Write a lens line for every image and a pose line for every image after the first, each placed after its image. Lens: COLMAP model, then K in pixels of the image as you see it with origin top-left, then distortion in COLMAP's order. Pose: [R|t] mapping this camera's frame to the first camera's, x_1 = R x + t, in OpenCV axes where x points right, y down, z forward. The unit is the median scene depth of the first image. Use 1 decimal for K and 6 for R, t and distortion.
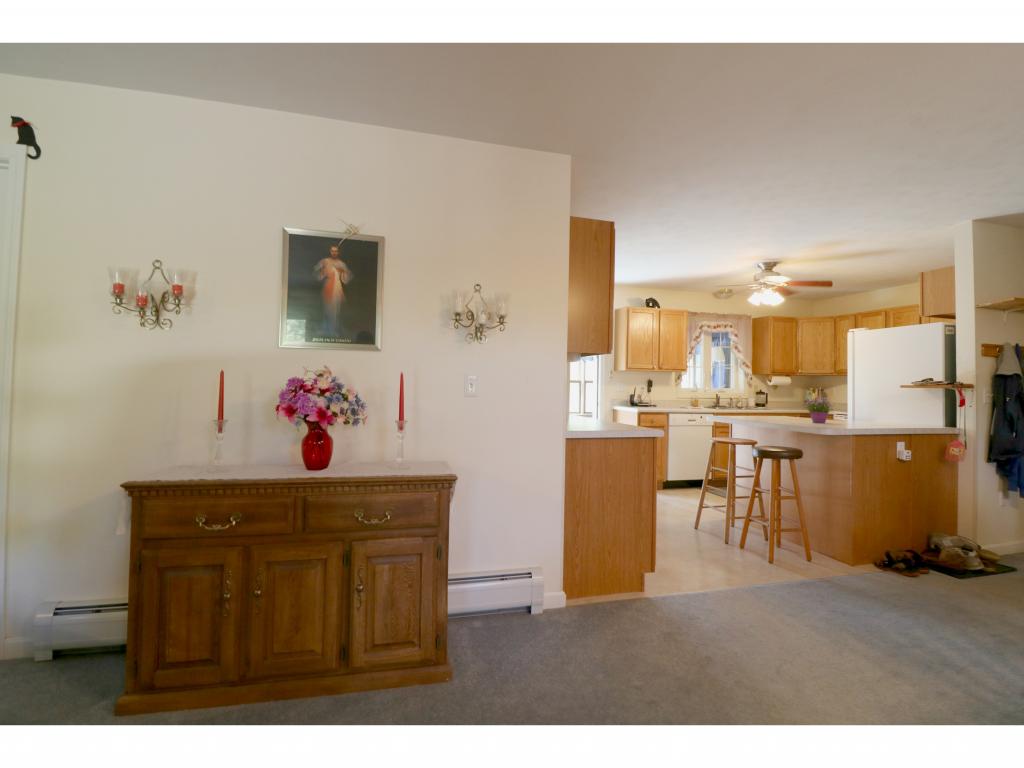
lens RADIAL K [[483.7, 0, 509.5], [0, 483.7, 381.1], [0, 0, 1]] dist [-0.025736, -0.001883]
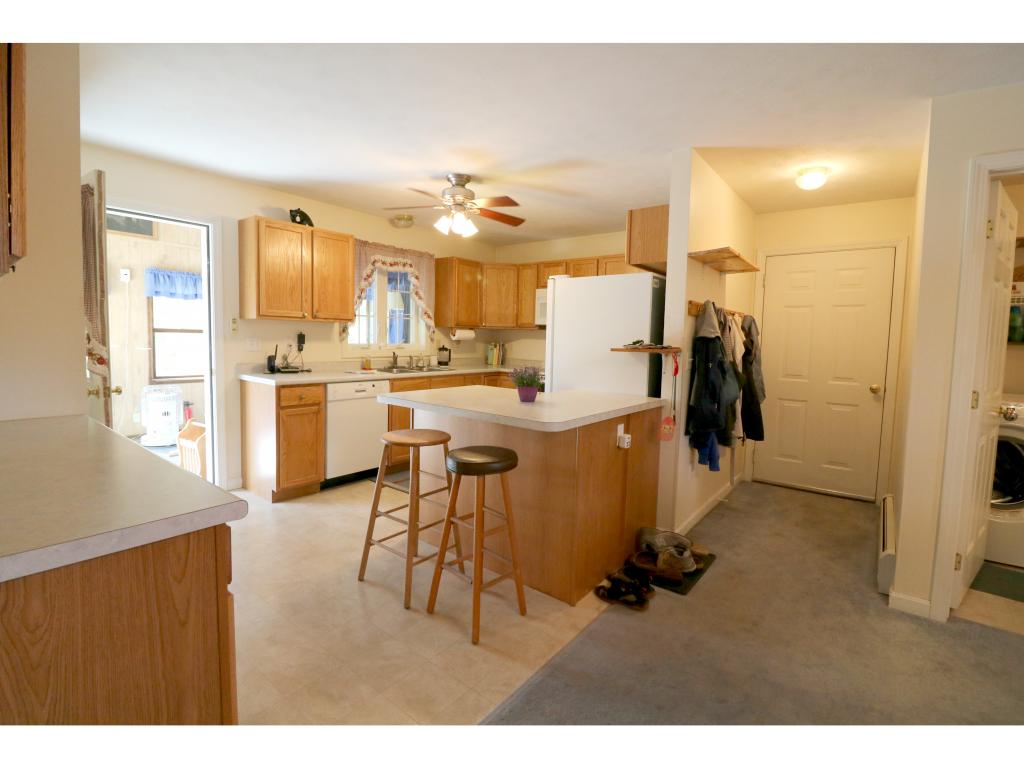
lens RADIAL K [[483.7, 0, 510.7], [0, 483.7, 374.8], [0, 0, 1]] dist [-0.025736, -0.001883]
pose [[0.804190, -0.041565, 0.592917, 0.147700], [-0.016596, 0.995593, 0.092304, -0.014334], [-0.594140, -0.084070, 0.799956, 0.325633]]
